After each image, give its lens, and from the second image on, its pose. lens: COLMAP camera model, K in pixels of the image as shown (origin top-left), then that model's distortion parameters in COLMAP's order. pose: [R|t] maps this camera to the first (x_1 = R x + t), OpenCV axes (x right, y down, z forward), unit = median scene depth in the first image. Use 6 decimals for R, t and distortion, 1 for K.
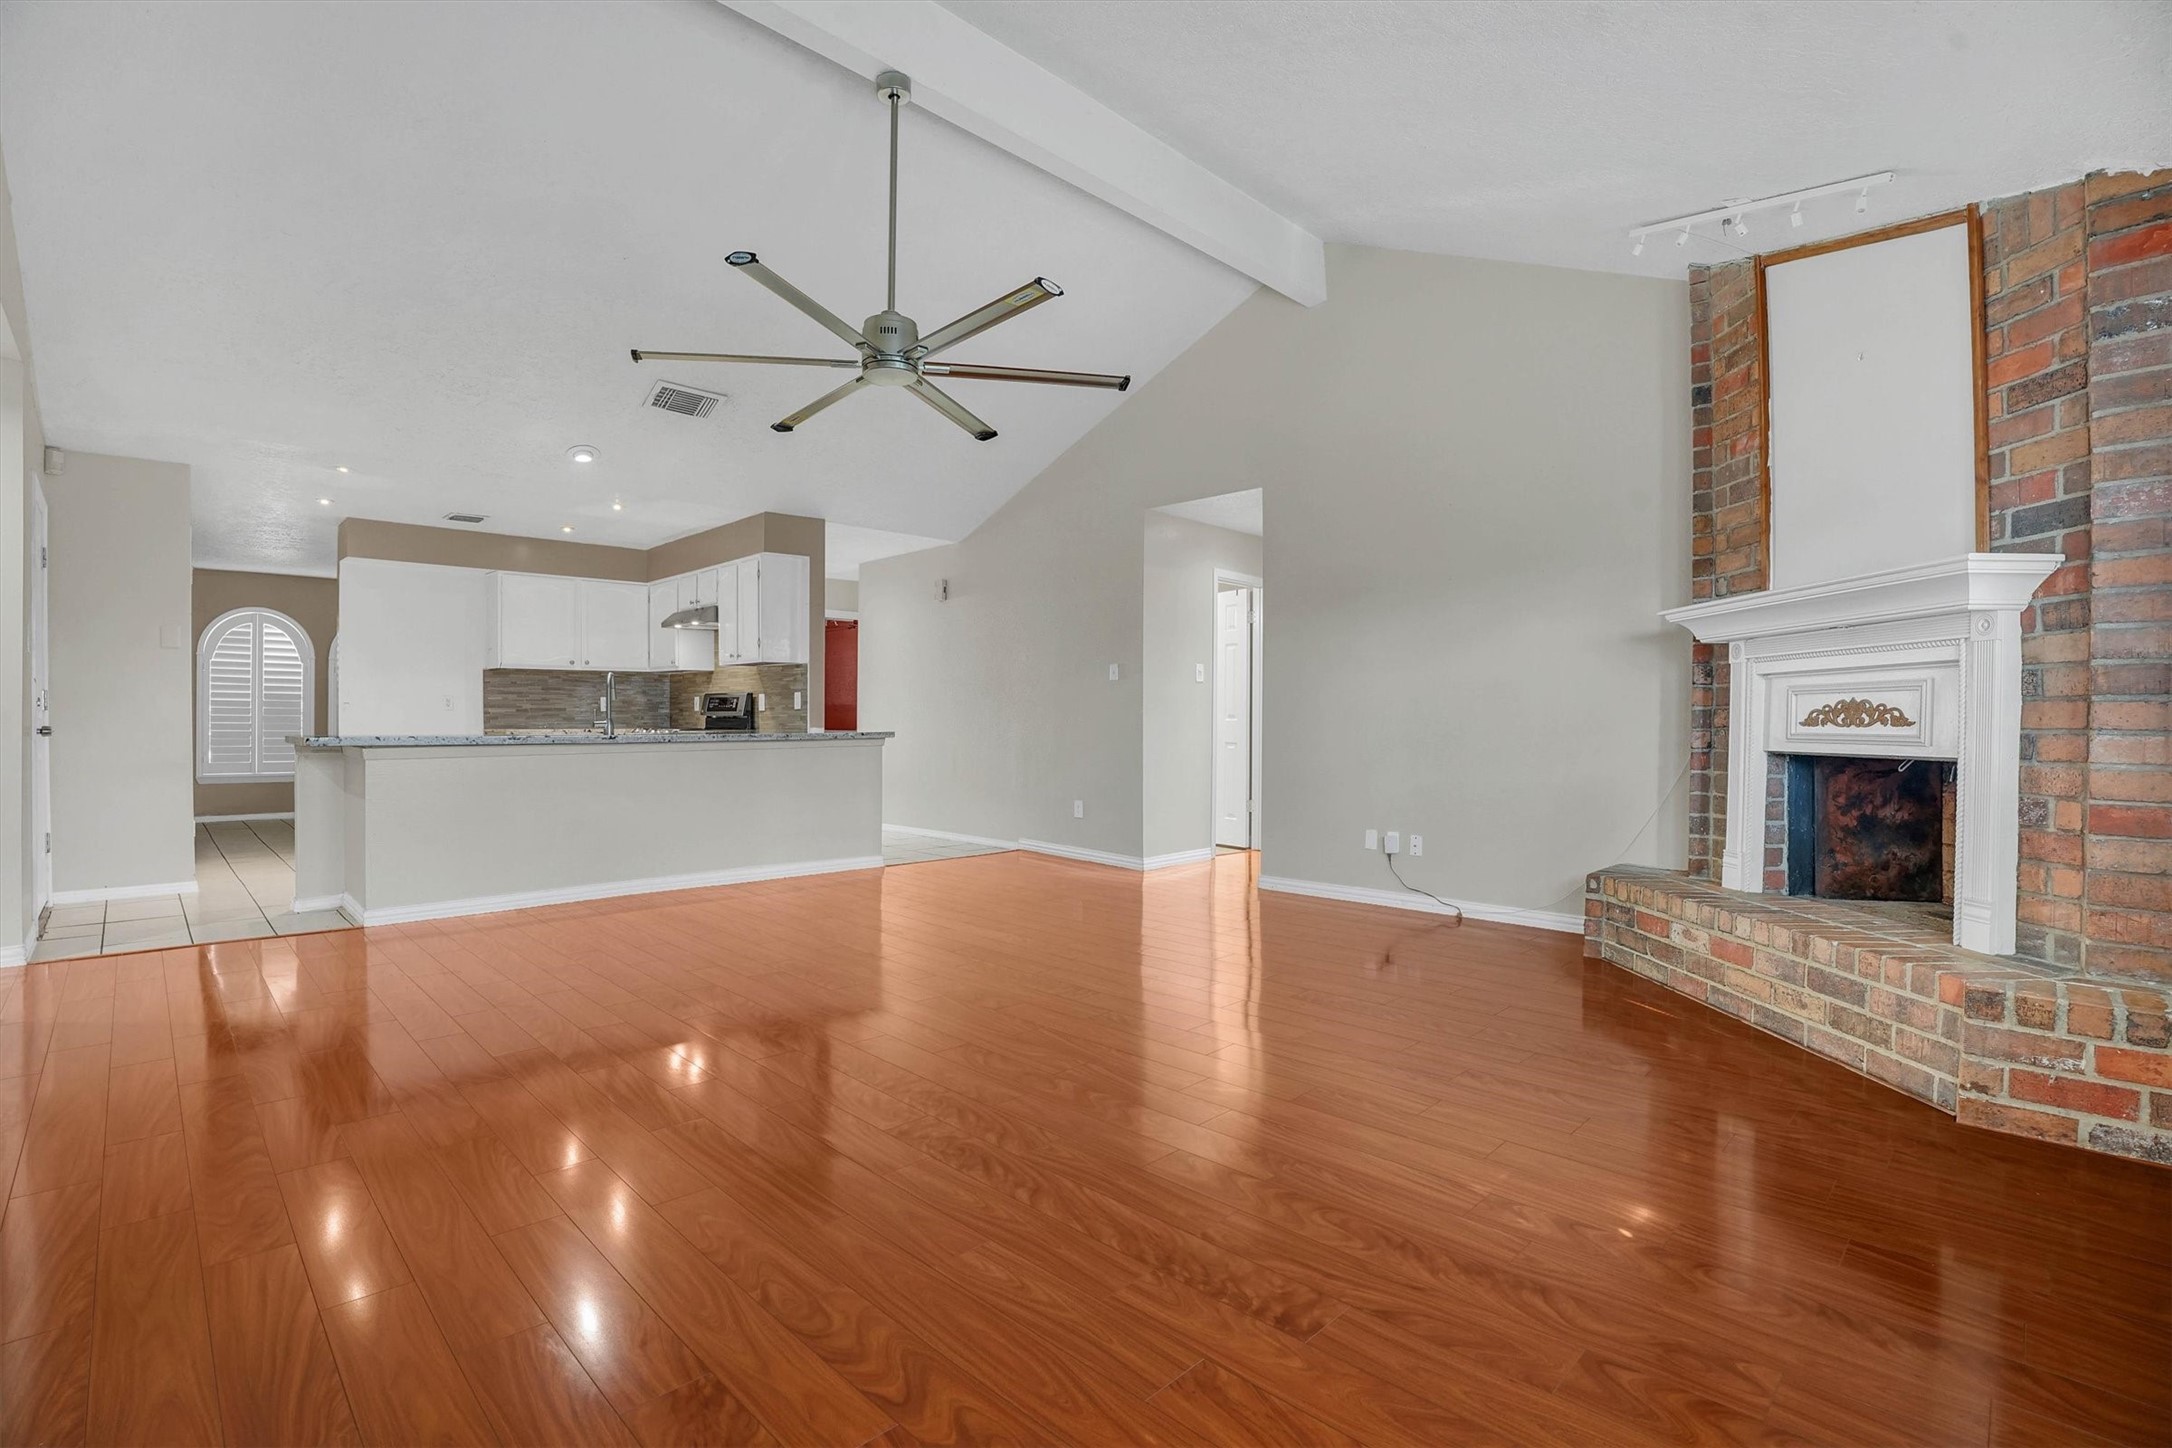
lens RADIAL K [[993.8, 0, 1080.5], [0, 993.8, 721.7], [0, 0, 1]] dist [-0.066997, 0.018013]
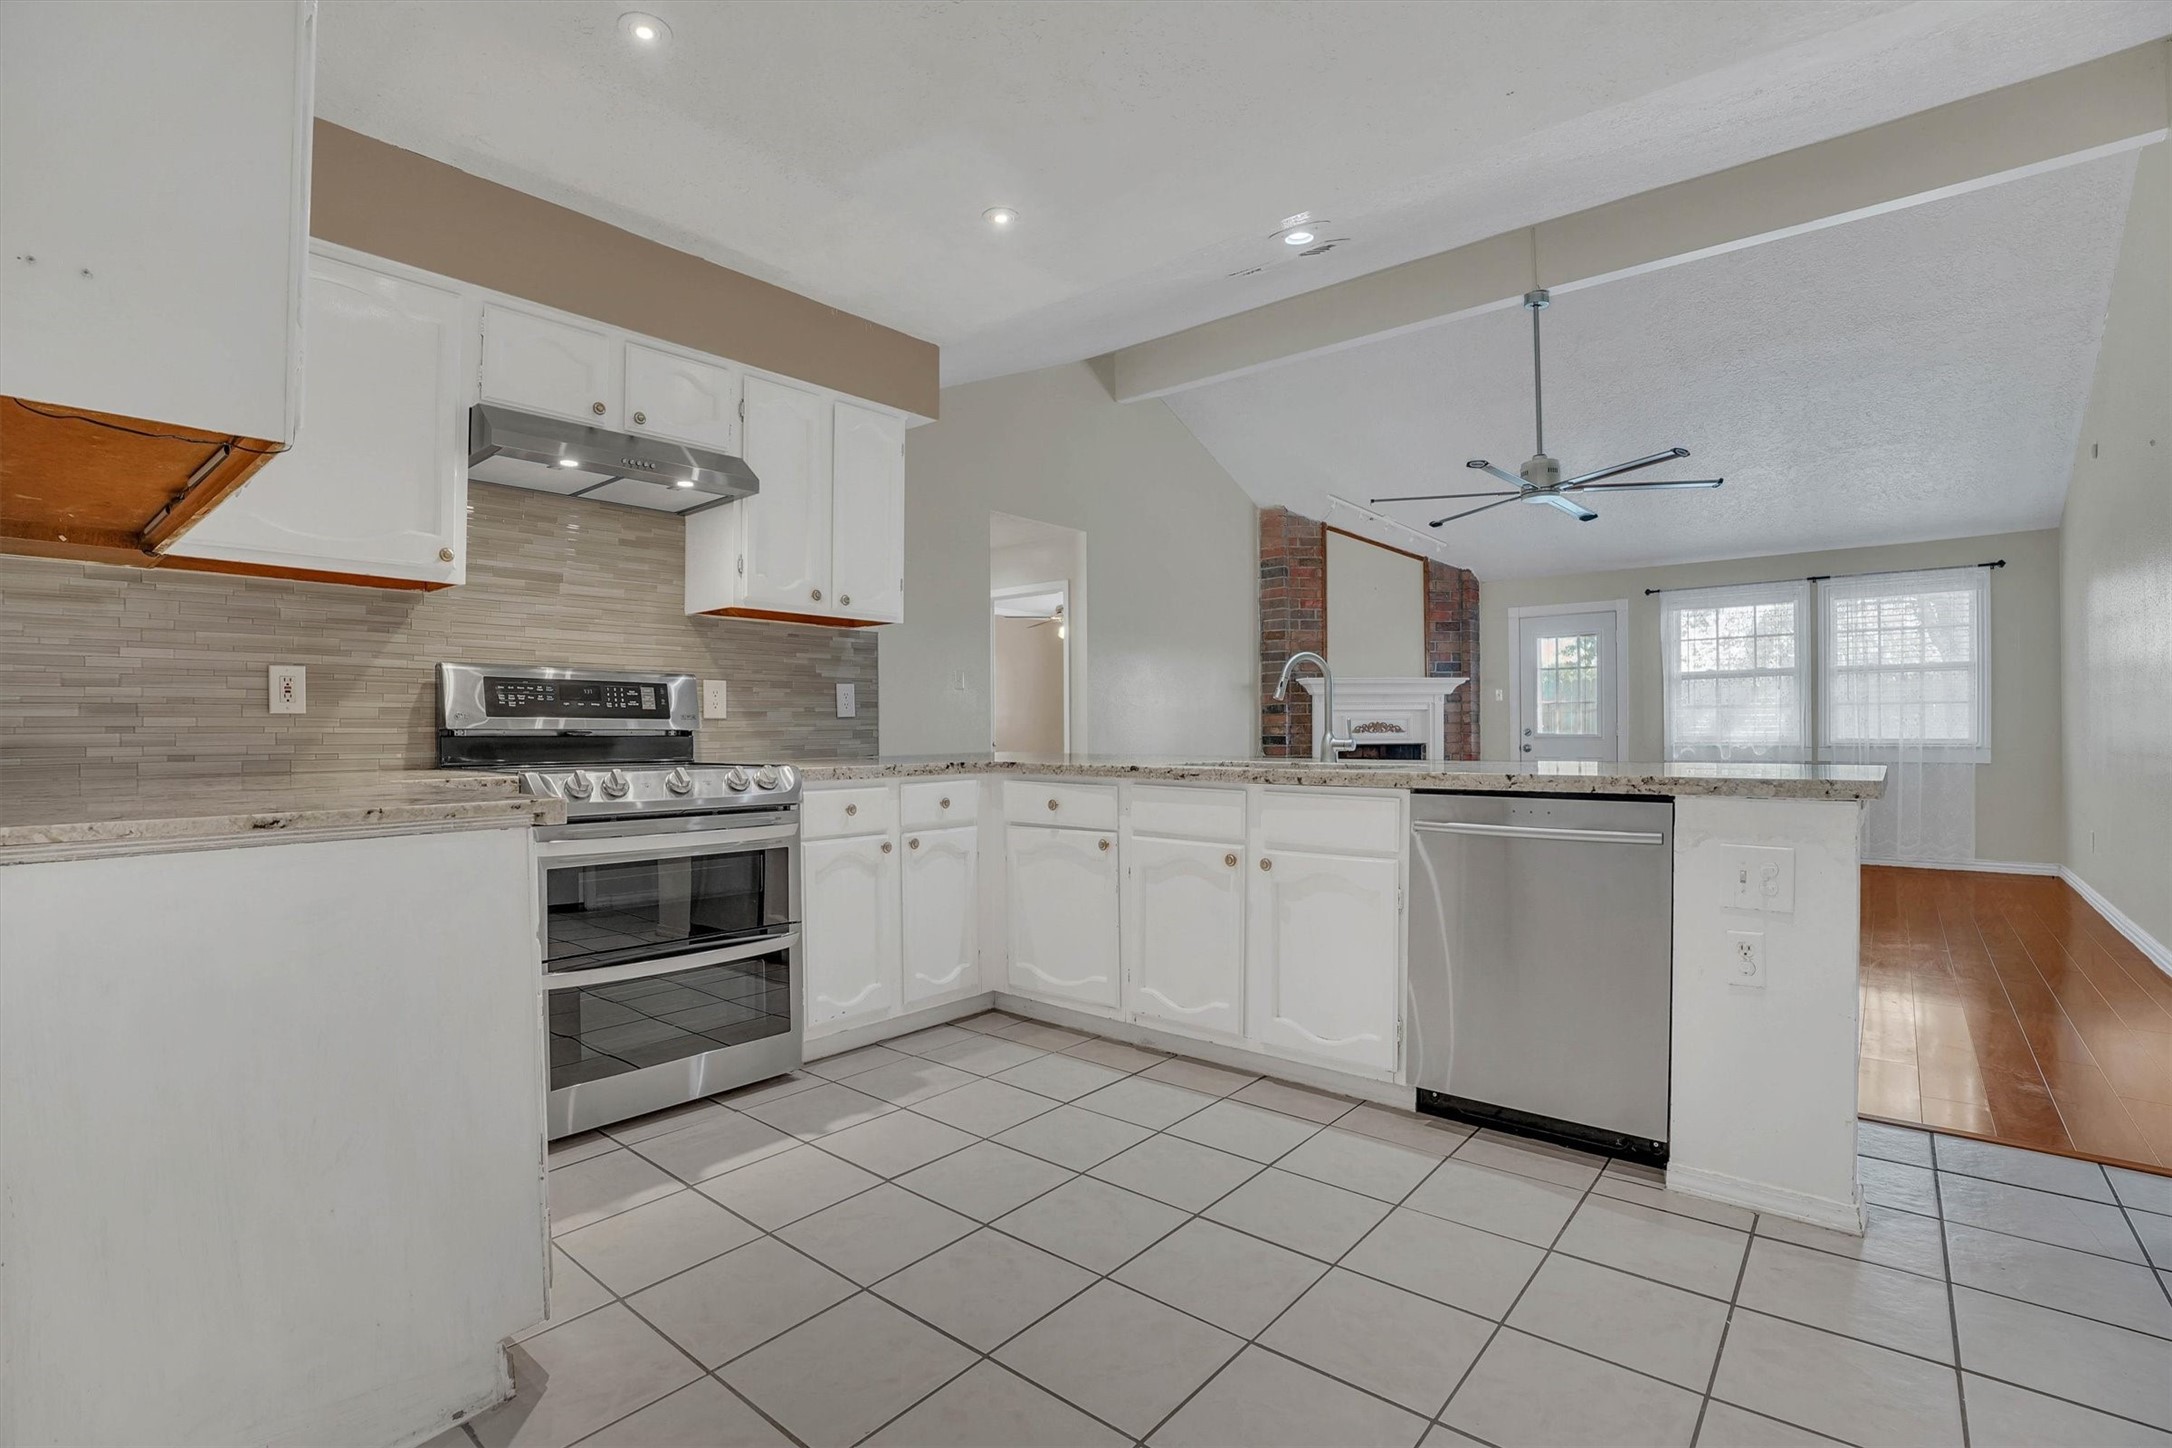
lens RADIAL K [[993.8, 0, 1080.5], [0, 993.8, 721.7], [0, 0, 1]] dist [-0.066997, 0.018013]
pose [[-0.084715, 0.006577, 0.996383, -1.824880], [0.007010, 0.999957, -0.006005, -0.014474], [-0.996381, 0.006476, -0.084758, 2.085099]]
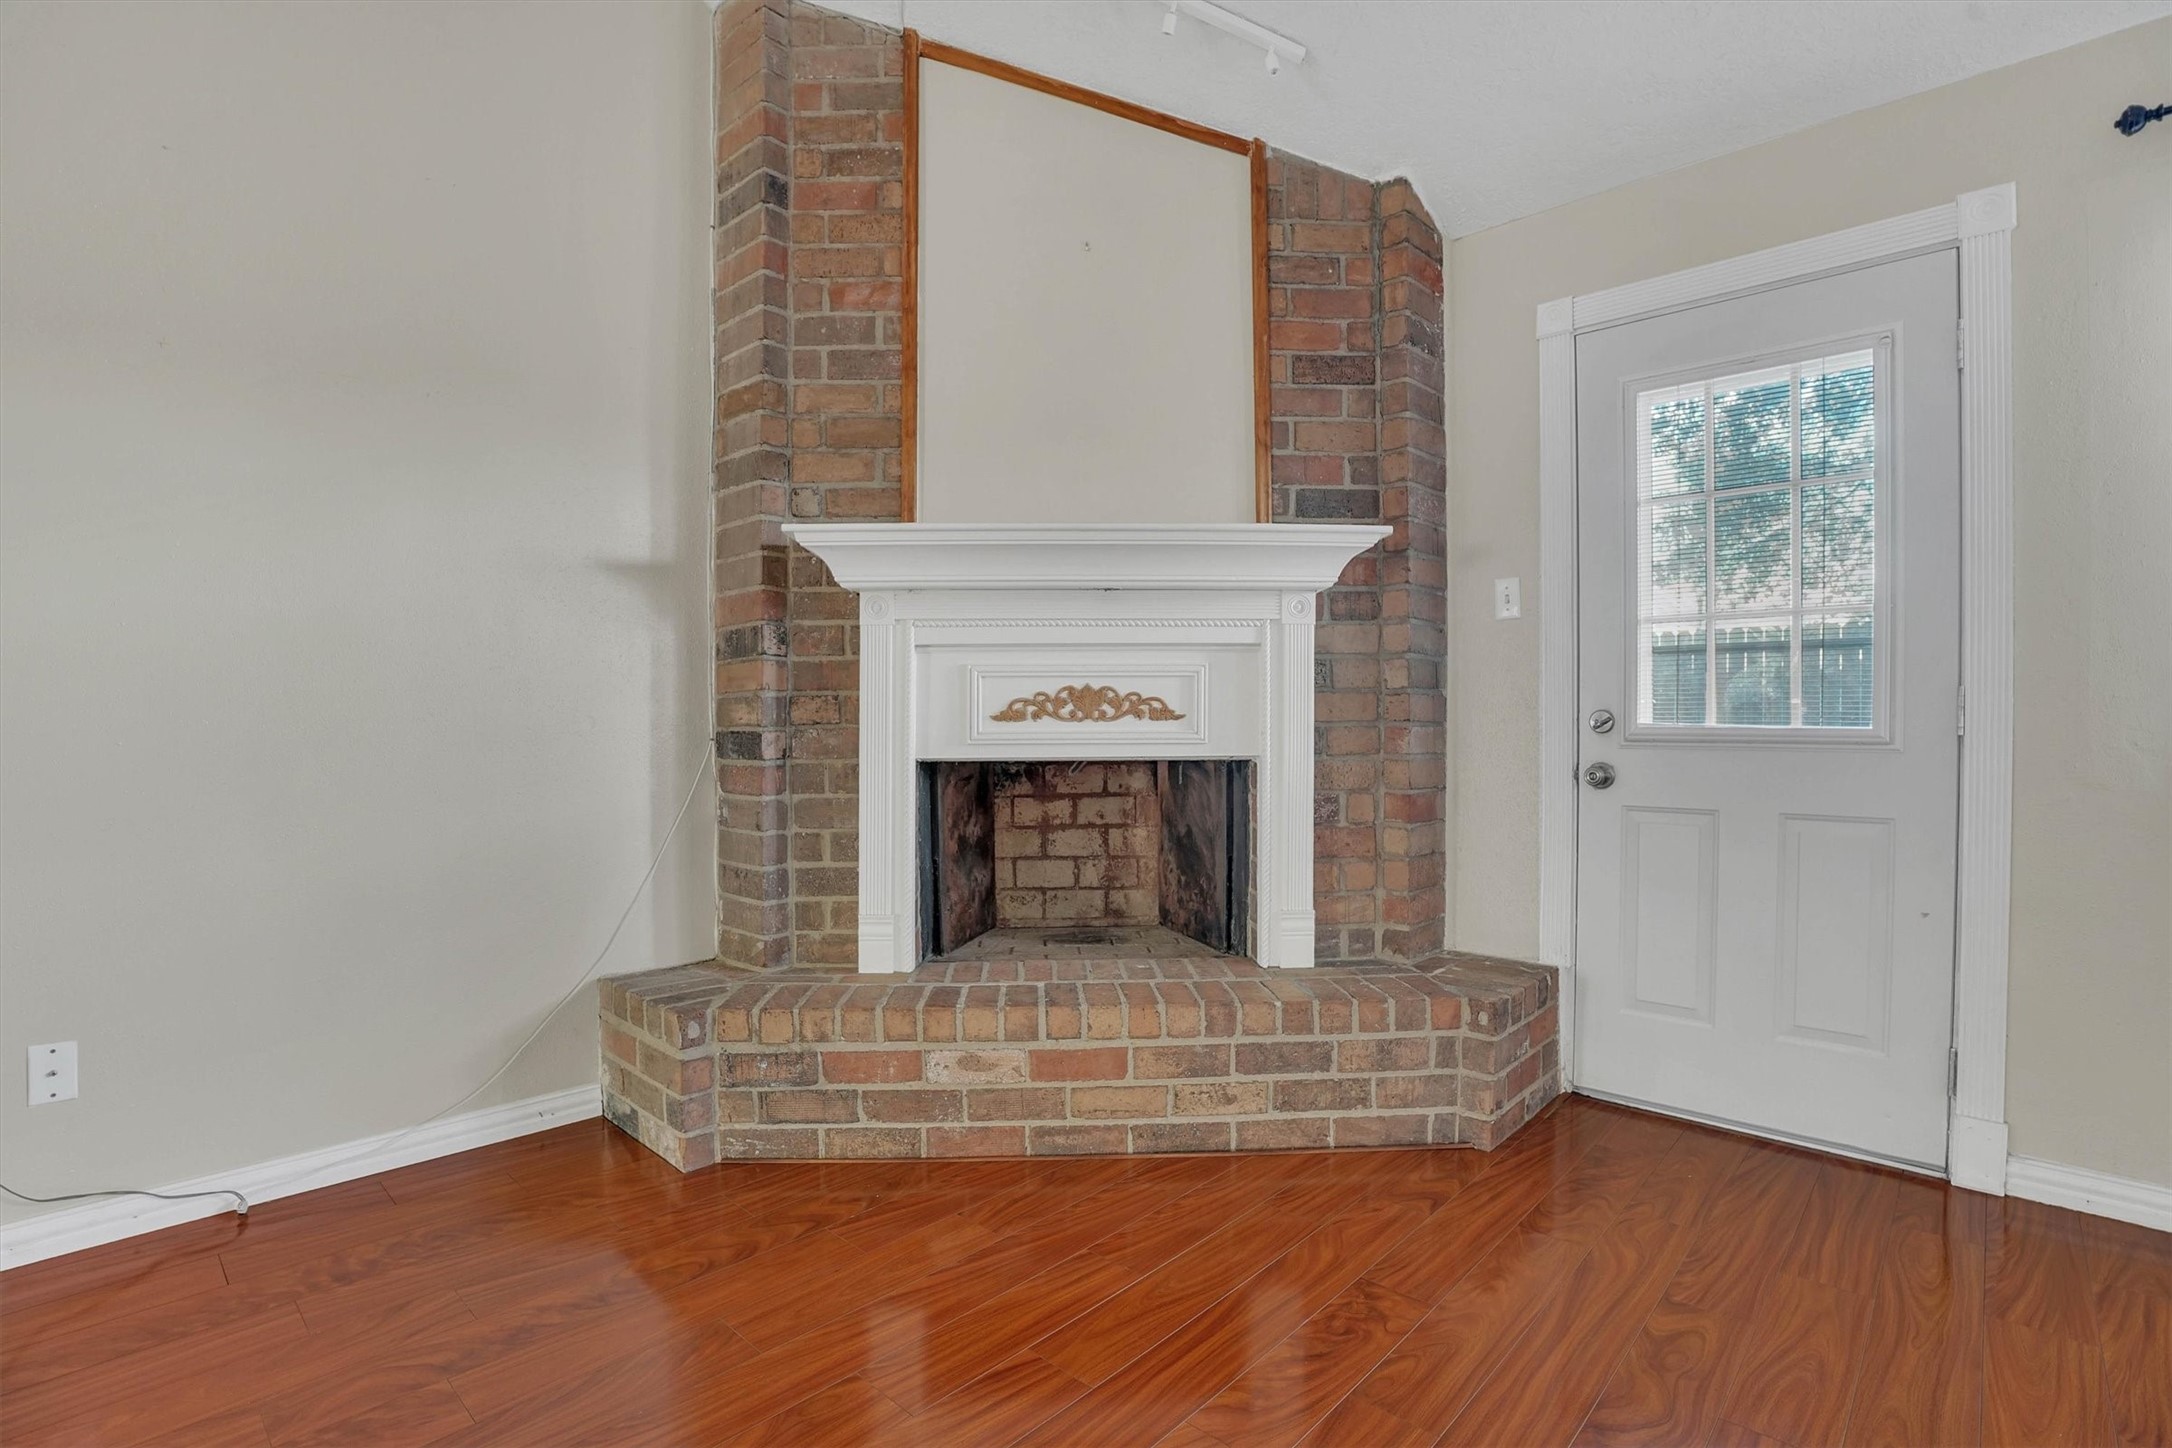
lens RADIAL K [[1041.7, 0, 1078.5], [0, 1041.7, 733.3], [0, 0, 1]] dist [-0.074341, 0.022138]
pose [[-0.028872, -0.018068, 0.999420, -0.028194], [0.003792, 0.999827, 0.018185, -0.000242], [-0.999576, 0.004315, -0.028798, 1.063630]]
